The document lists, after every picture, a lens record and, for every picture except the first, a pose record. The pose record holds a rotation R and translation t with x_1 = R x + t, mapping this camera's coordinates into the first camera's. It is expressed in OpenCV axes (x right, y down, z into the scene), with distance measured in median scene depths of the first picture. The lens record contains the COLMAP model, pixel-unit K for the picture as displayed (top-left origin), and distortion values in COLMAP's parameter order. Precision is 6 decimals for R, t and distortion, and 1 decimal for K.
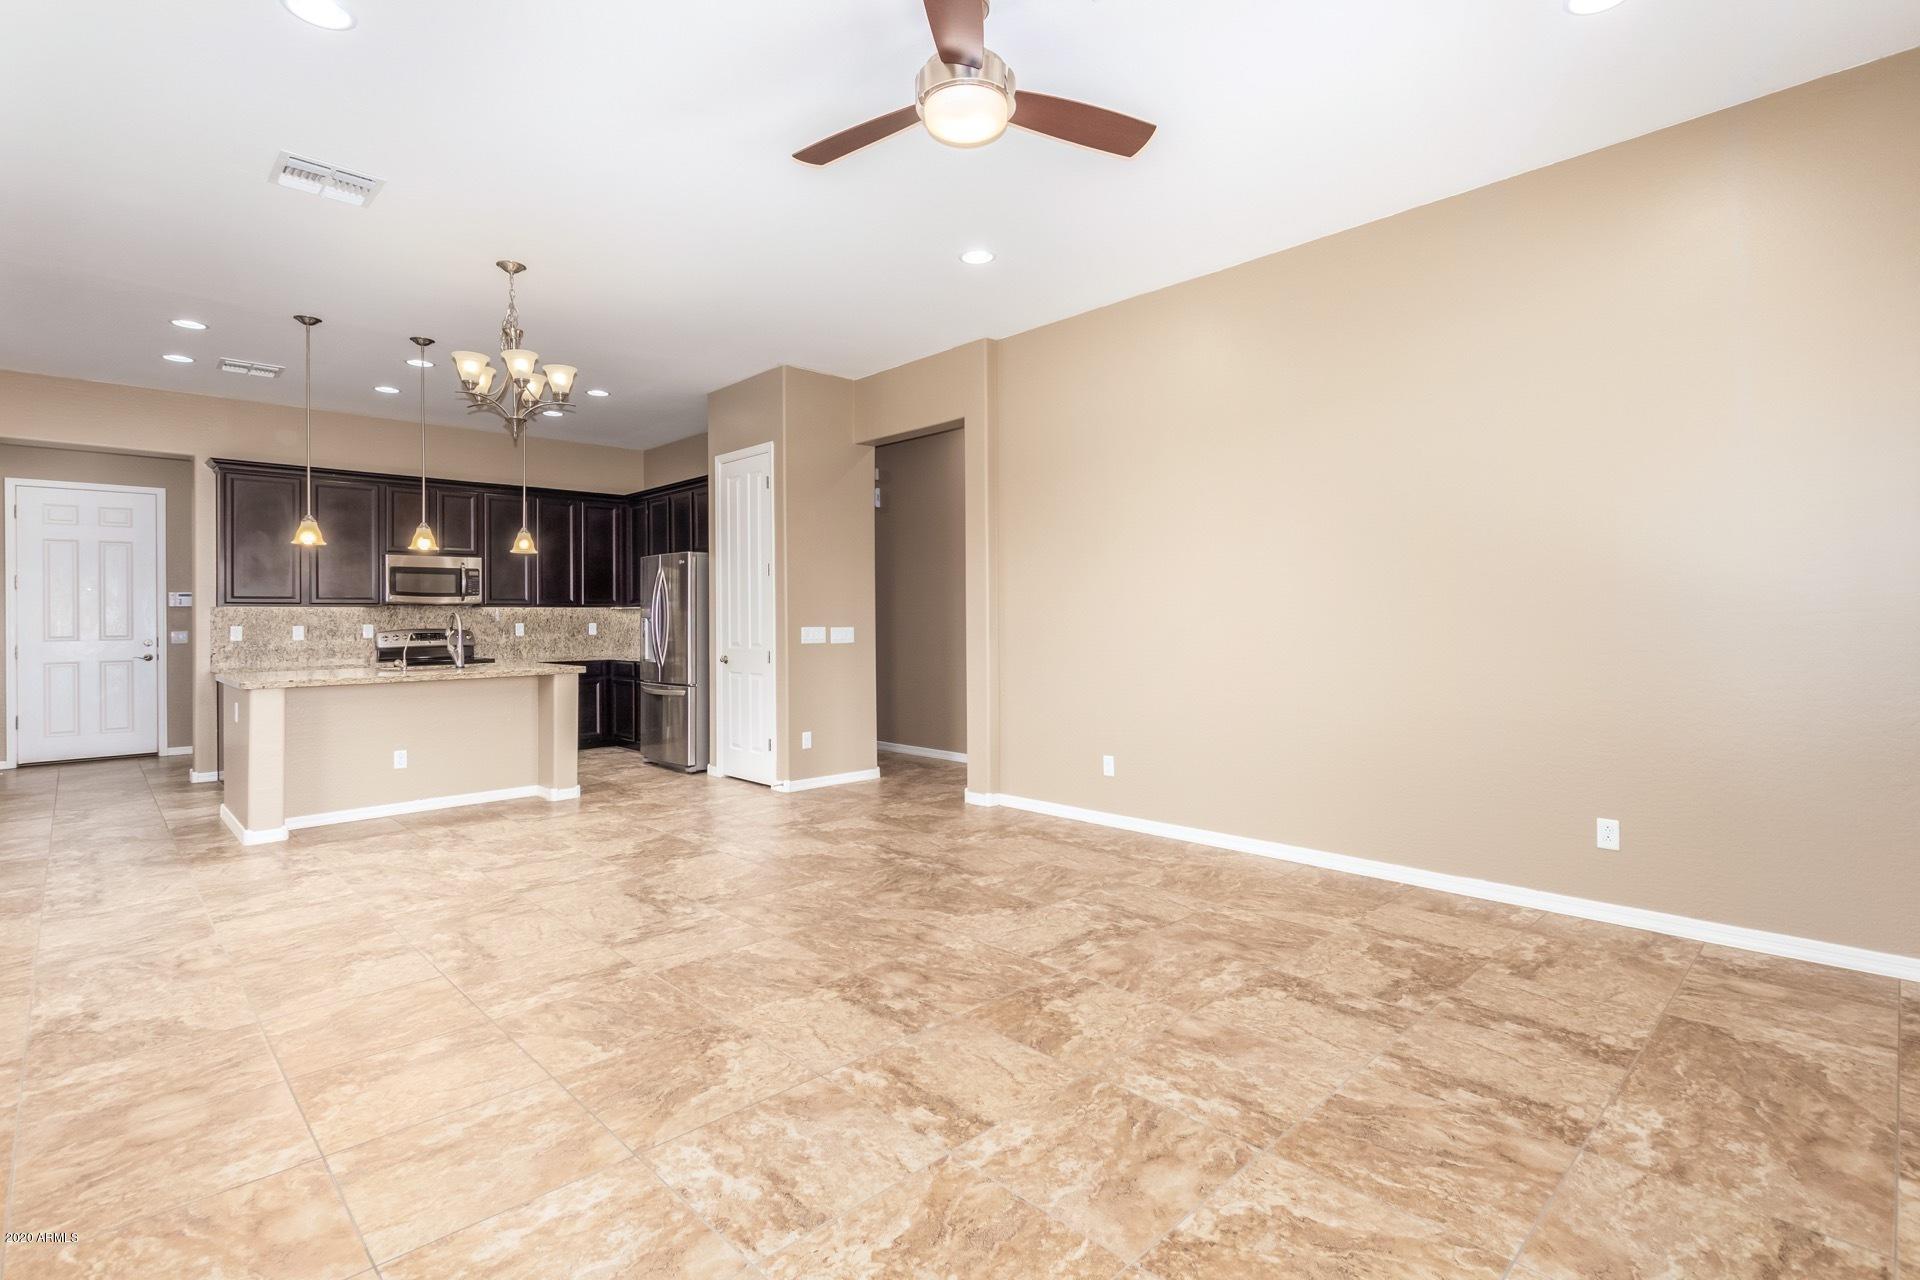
lens RADIAL K [[912.6, 0, 969.2], [0, 912.6, 608.0], [0, 0, 1]] dist [0.004146, -0.000603]
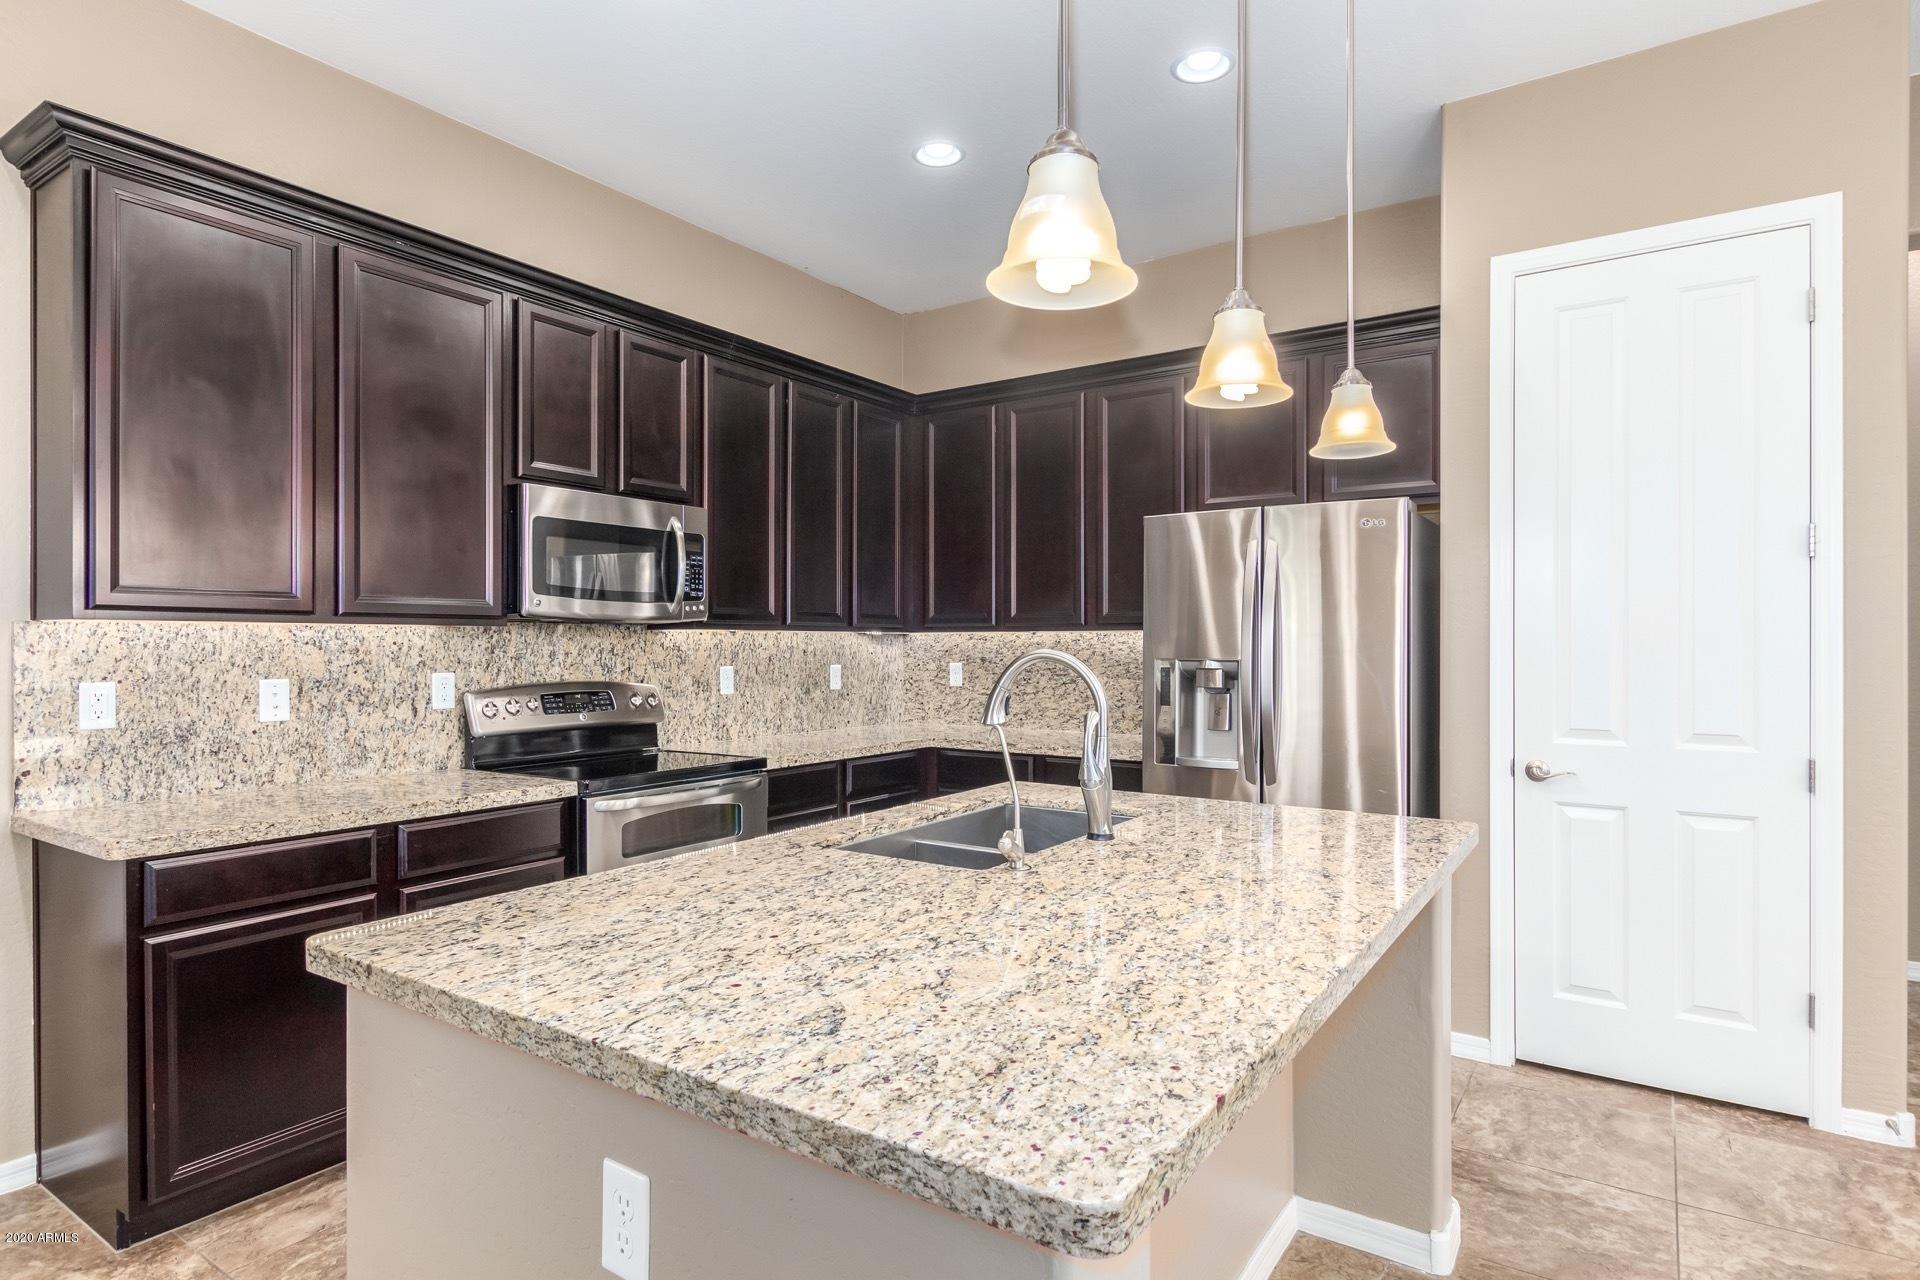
lens RADIAL K [[1026.9, 0, 960.0], [0, 1026.9, 640.0], [0, 0, 1]] dist [0.000980, -0.002630]
pose [[0.979861, 0.009299, 0.199465, -0.652909], [-0.010586, 0.999929, 0.005391, 0.000437], [-0.199401, -0.007394, 0.979890, 0.668329]]
